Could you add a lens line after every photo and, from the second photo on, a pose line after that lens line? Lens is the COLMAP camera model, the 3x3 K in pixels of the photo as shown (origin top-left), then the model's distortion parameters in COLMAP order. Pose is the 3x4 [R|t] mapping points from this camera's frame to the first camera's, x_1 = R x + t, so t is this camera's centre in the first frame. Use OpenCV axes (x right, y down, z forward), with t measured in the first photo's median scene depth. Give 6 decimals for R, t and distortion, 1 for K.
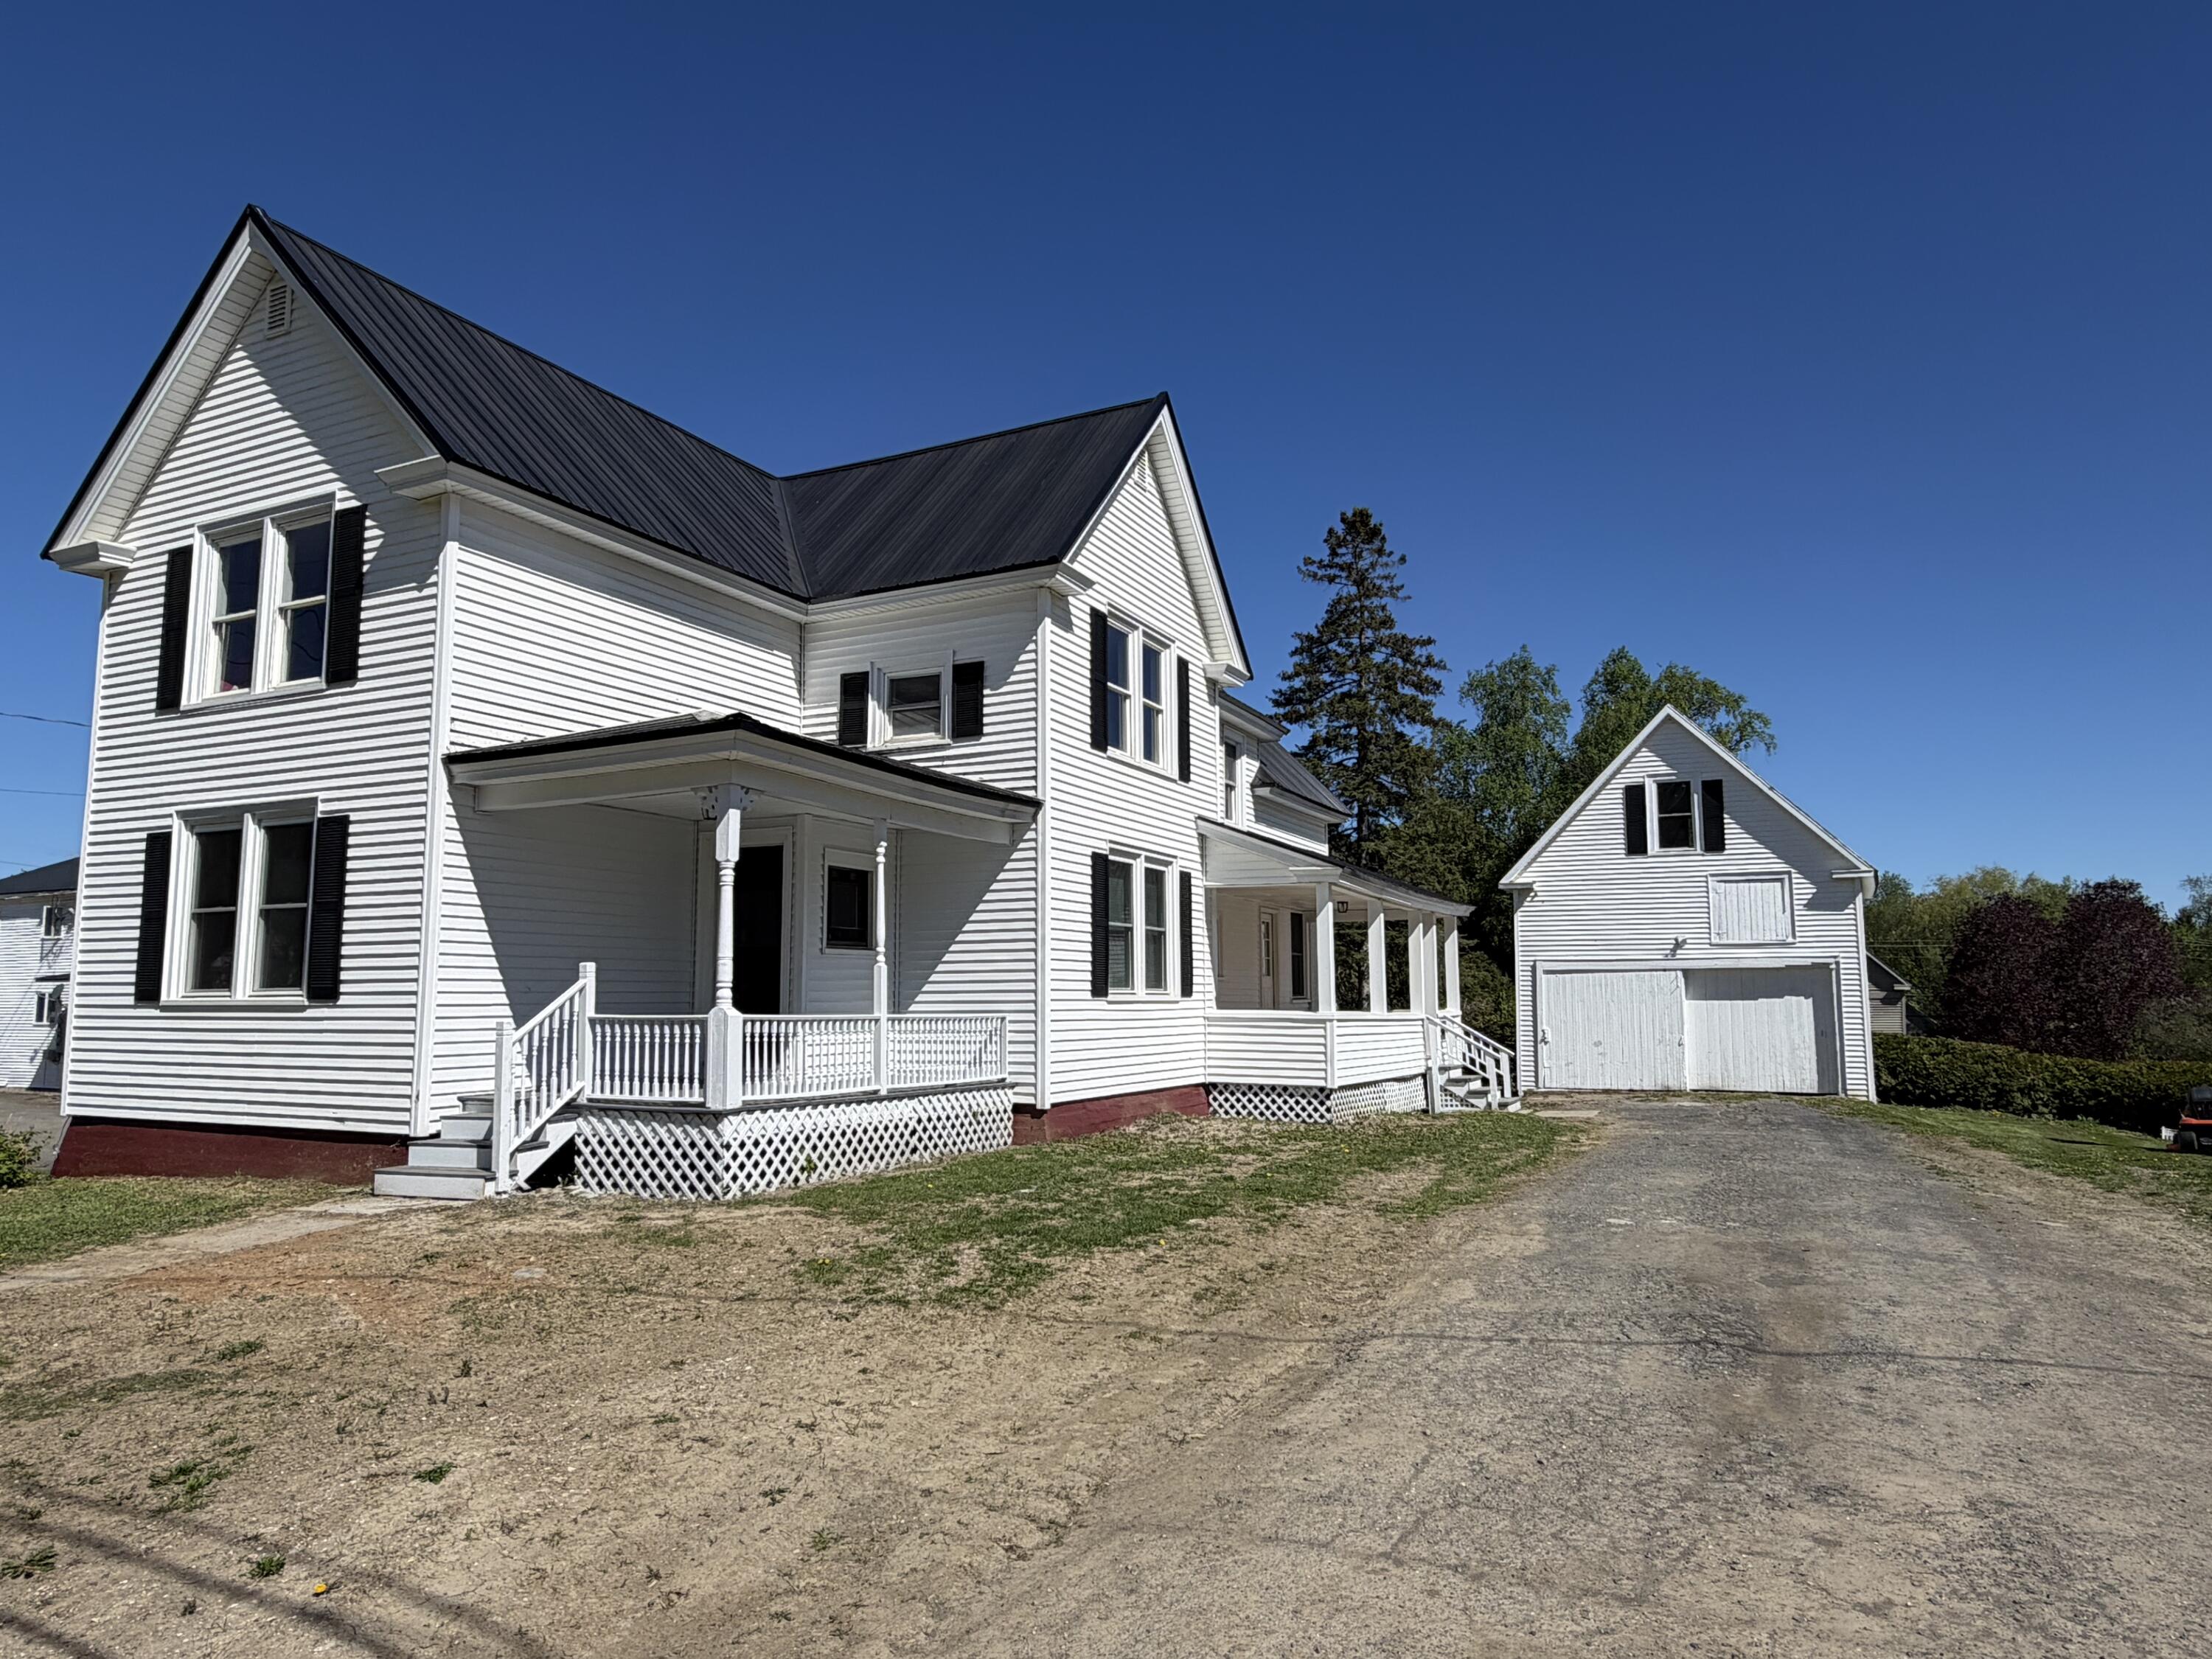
lens RADIAL K [[1417.2, 0, 1105.9], [0, 1417.2, 836.9], [0, 0, 1]] dist [-0.000971, -0.001441]
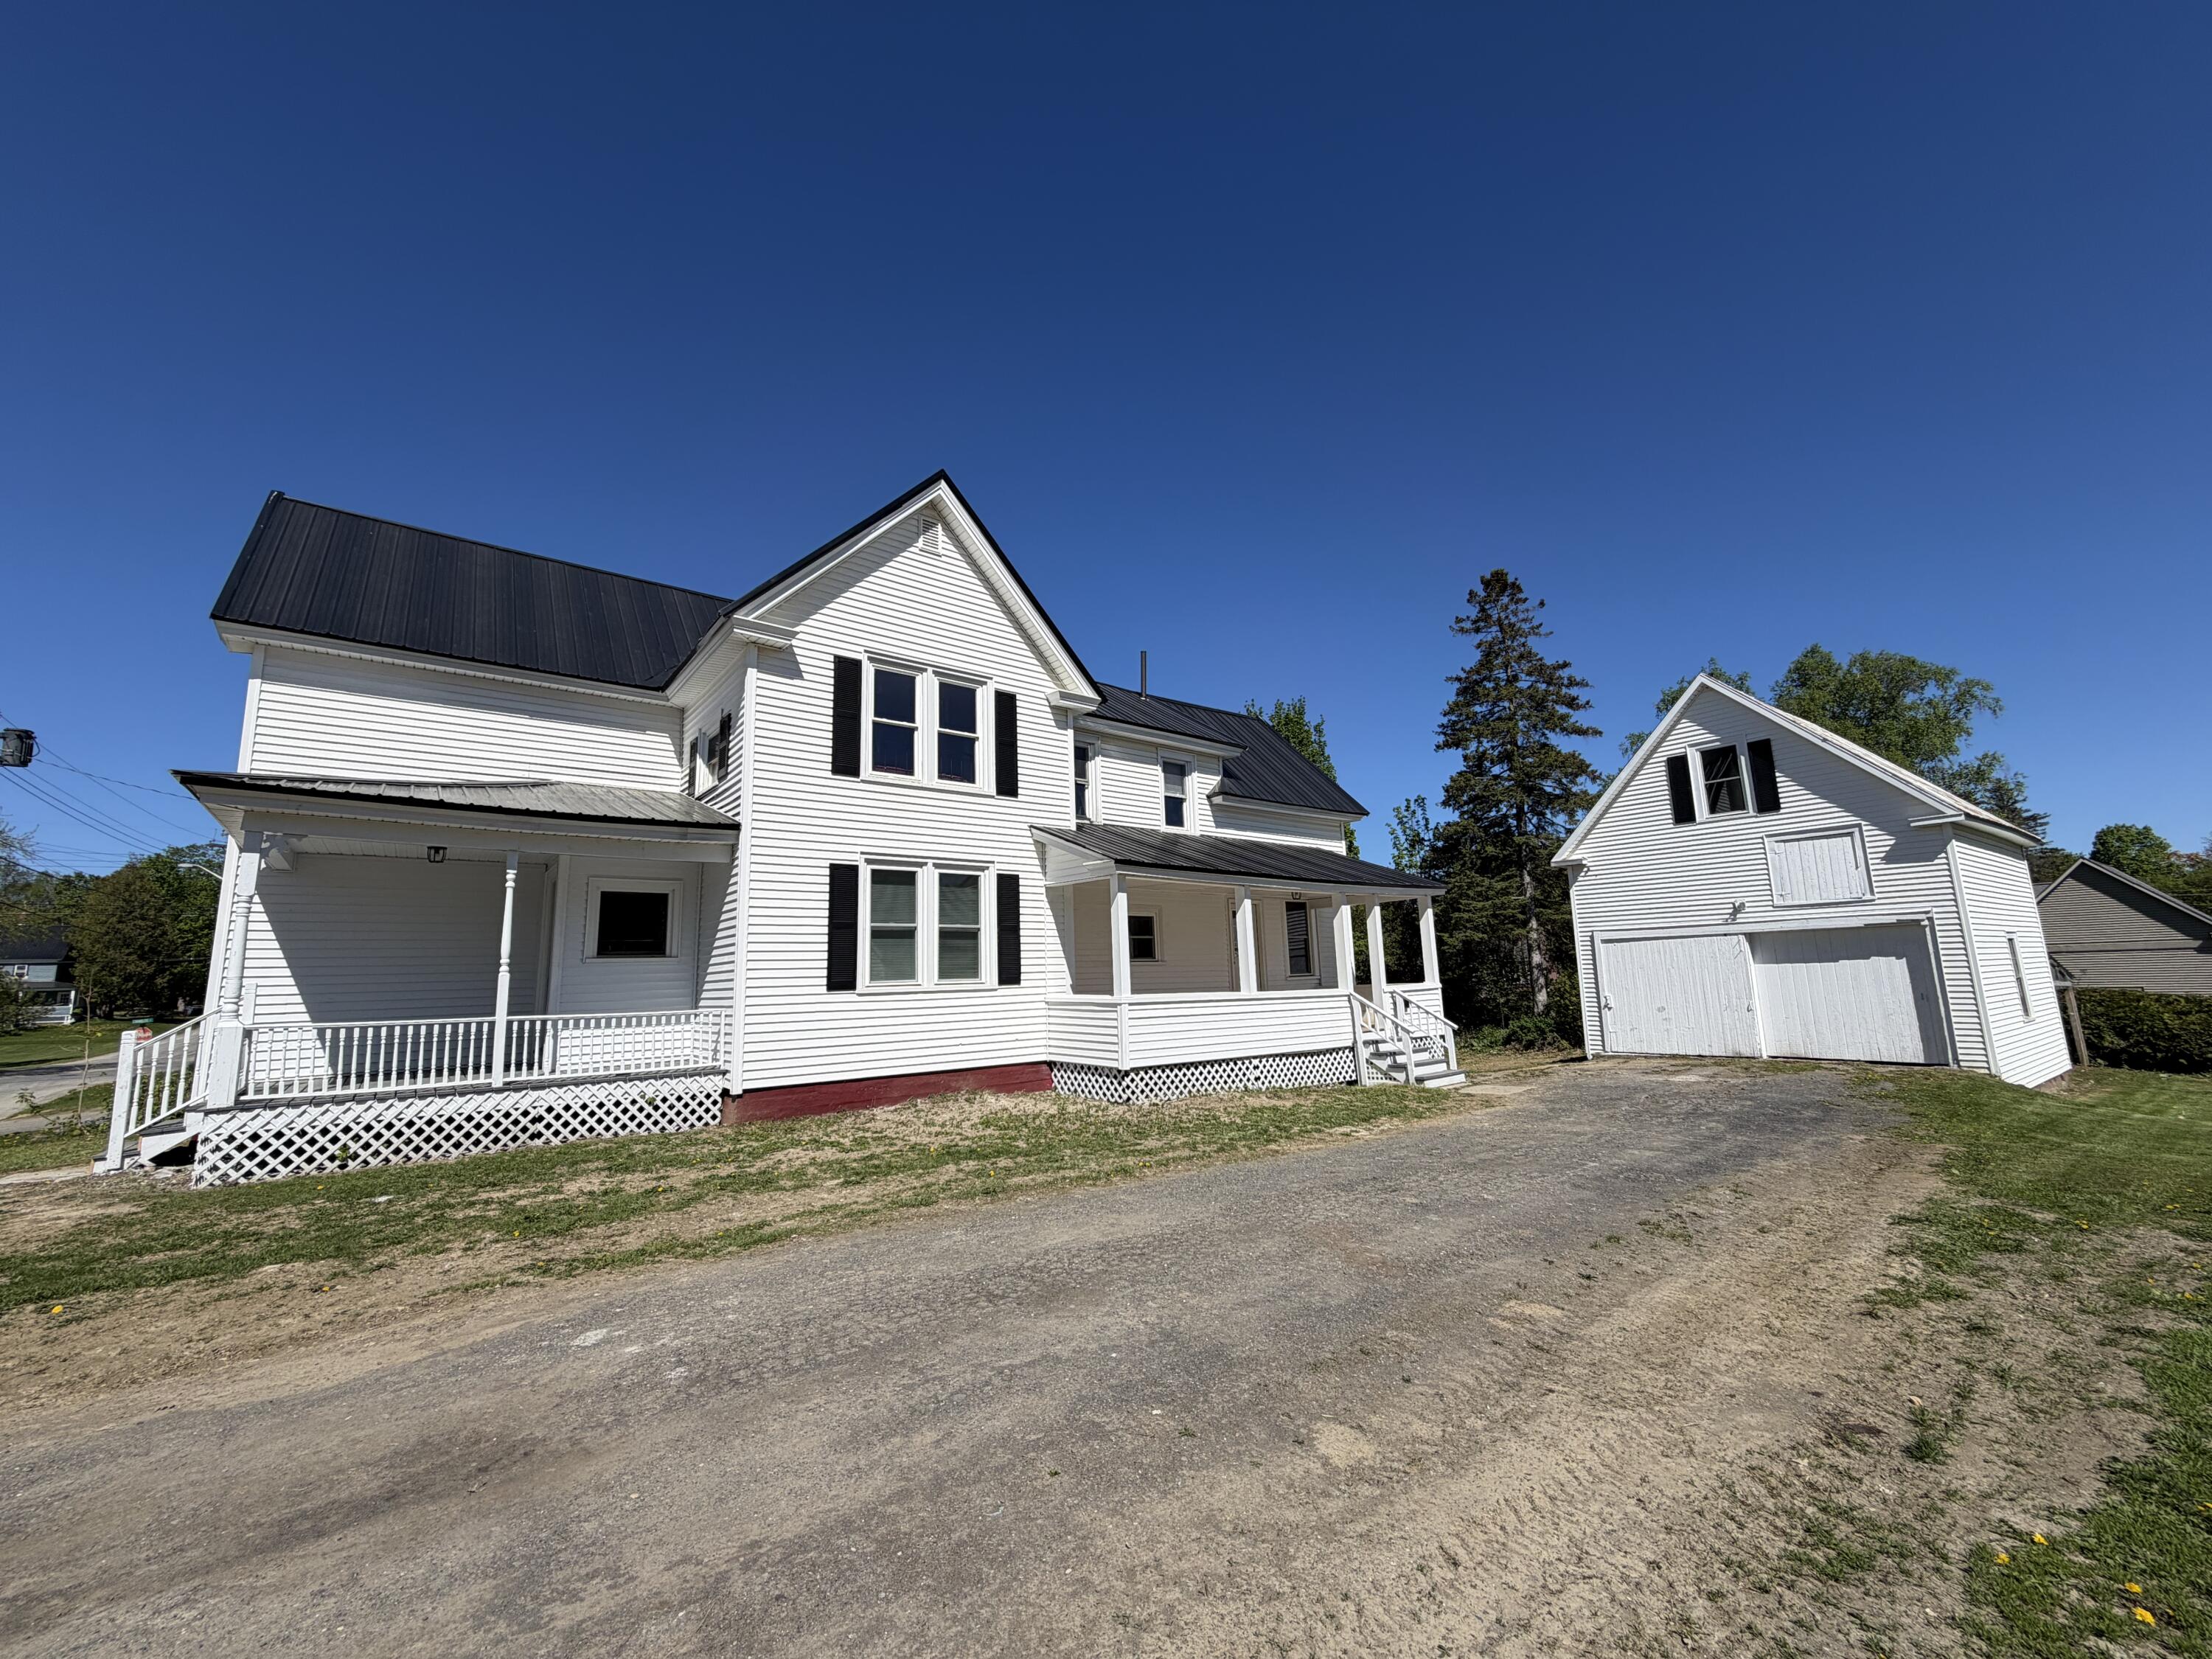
lens RADIAL K [[879.0, 0, 1101.4], [0, 879.0, 829.8], [0, 0, 1]] dist [-0.002254, 0.000668]
pose [[0.897458, -0.097648, -0.430156, 0.284321], [0.078090, 0.994958, -0.062937, 0.025892], [0.434133, 0.022892, 0.900558, 0.259027]]
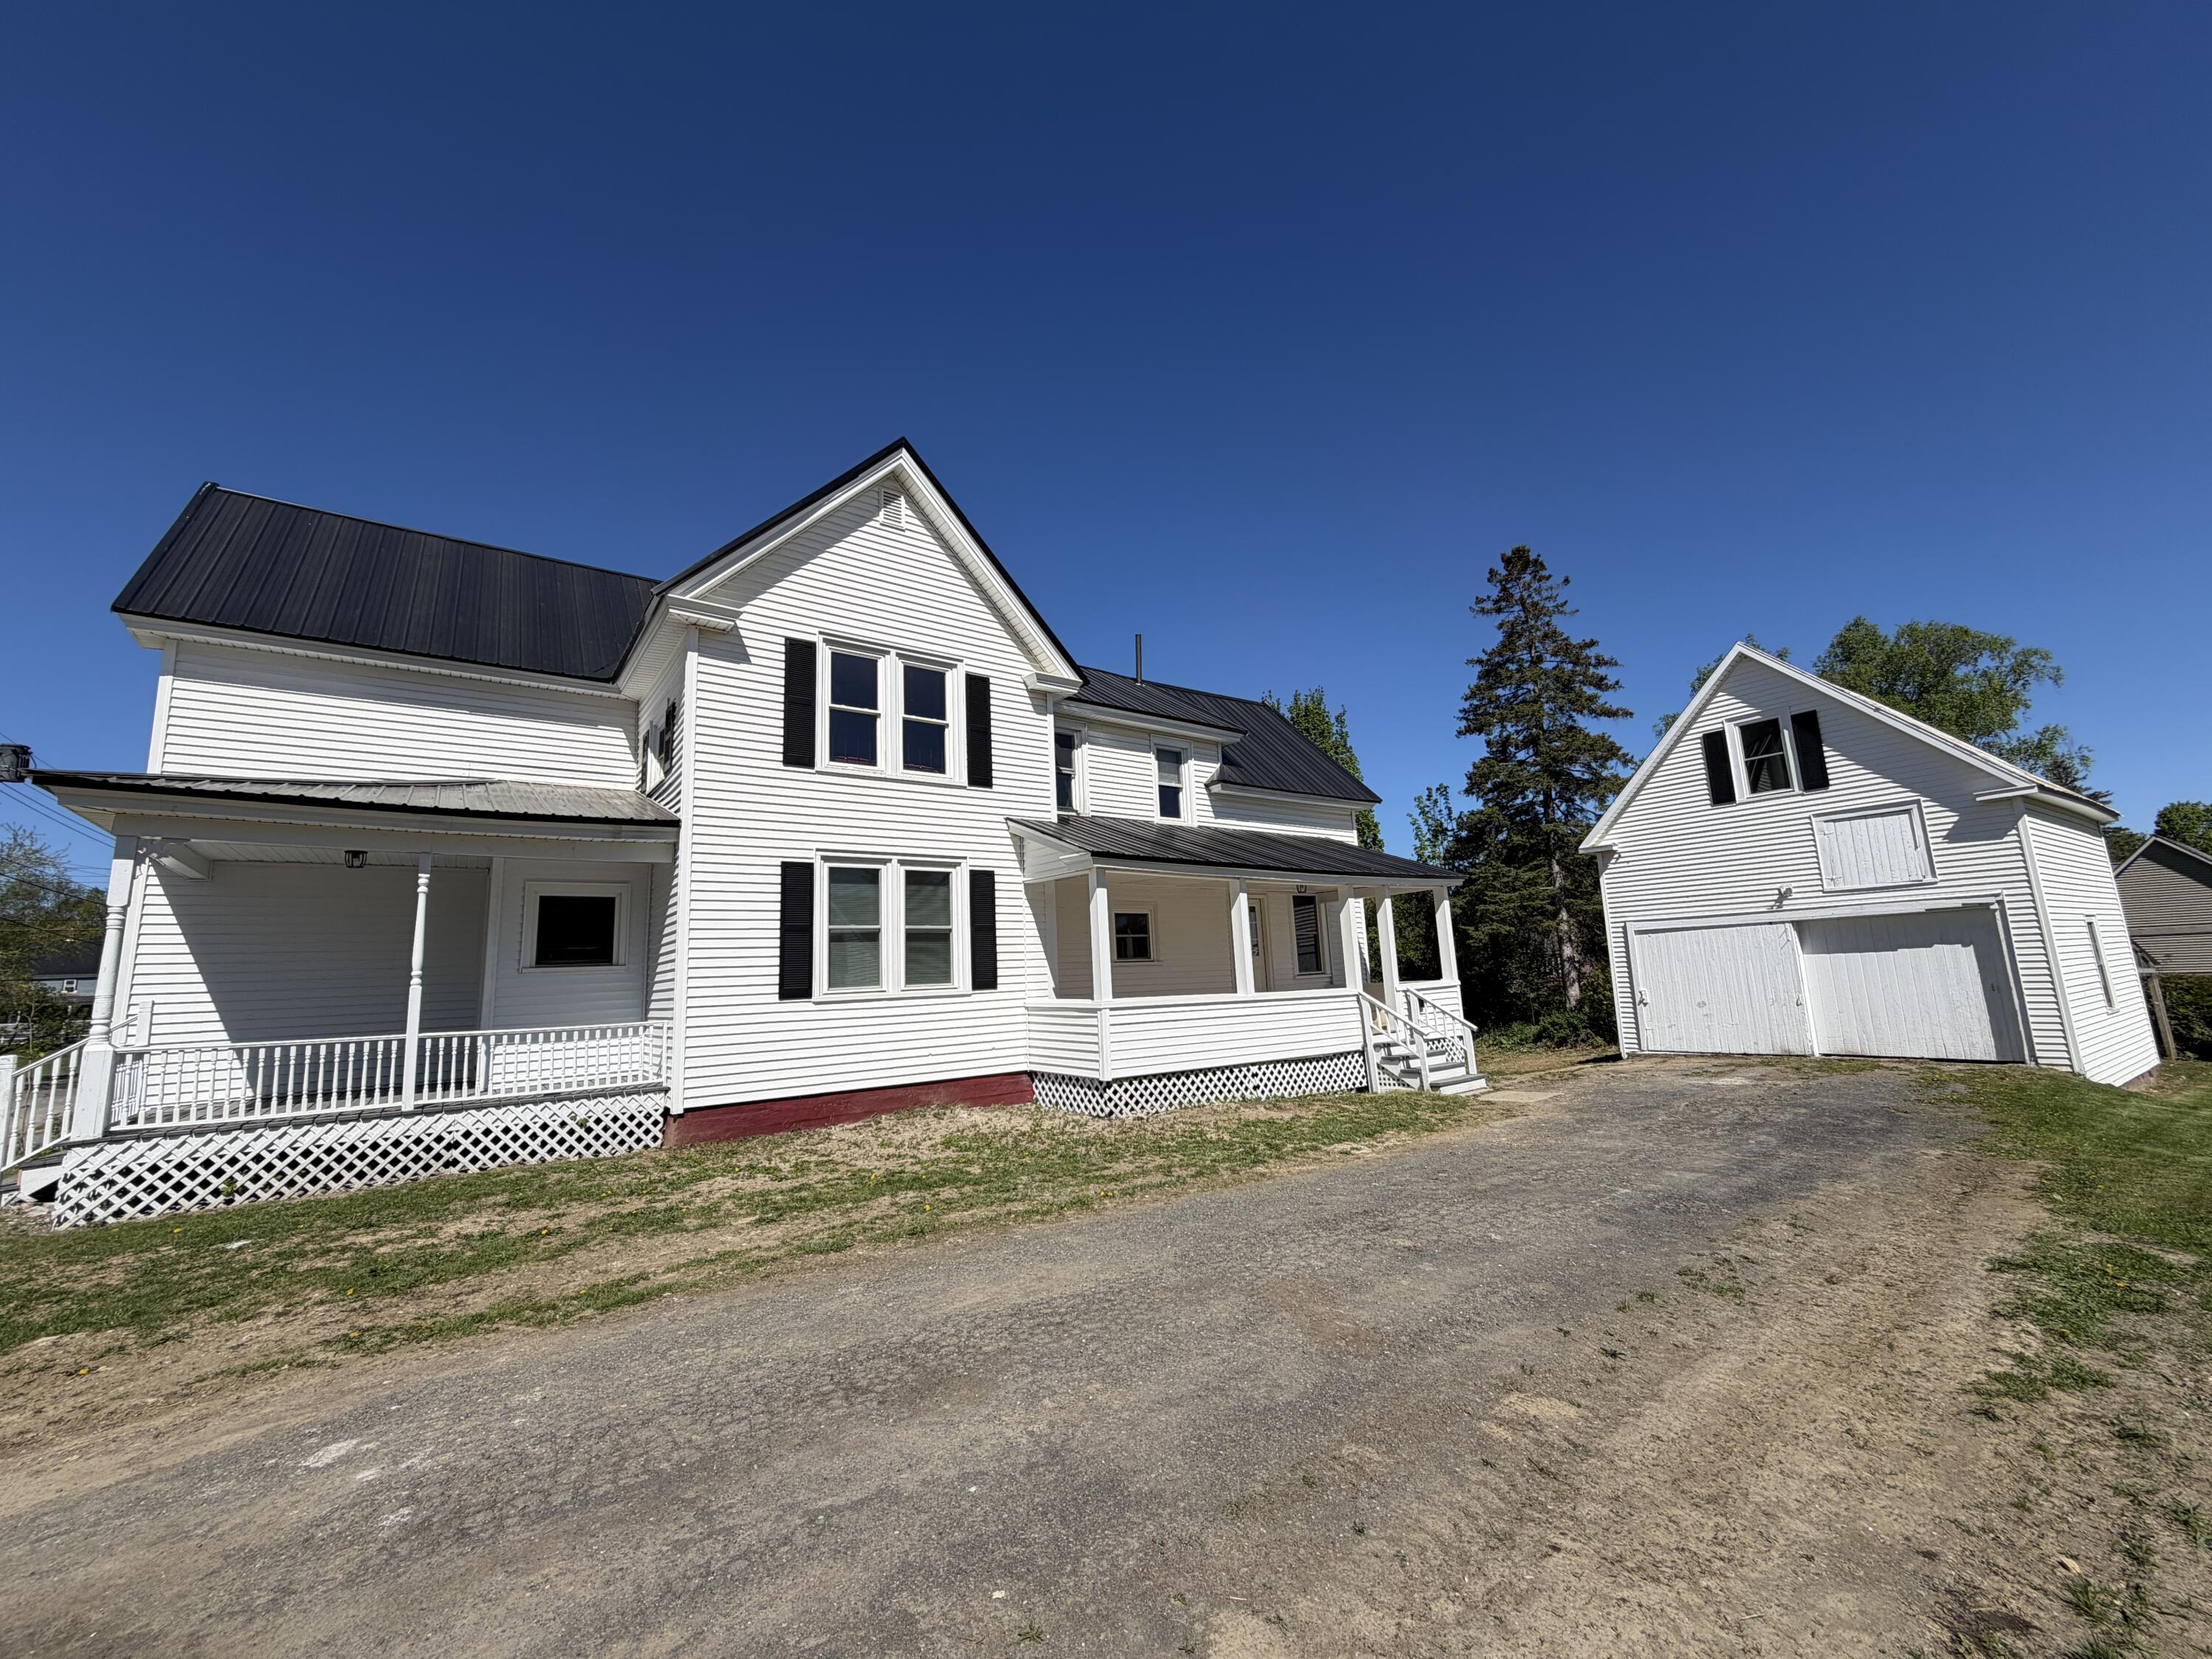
lens RADIAL K [[879.0, 0, 1102.1], [0, 879.0, 829.4], [0, 0, 1]] dist [-0.002254, 0.000668]
pose [[0.882528, -0.114496, -0.456108, 0.289142], [0.095392, 0.993330, -0.064780, 0.029745], [0.460483, 0.013662, 0.887563, 0.300405]]
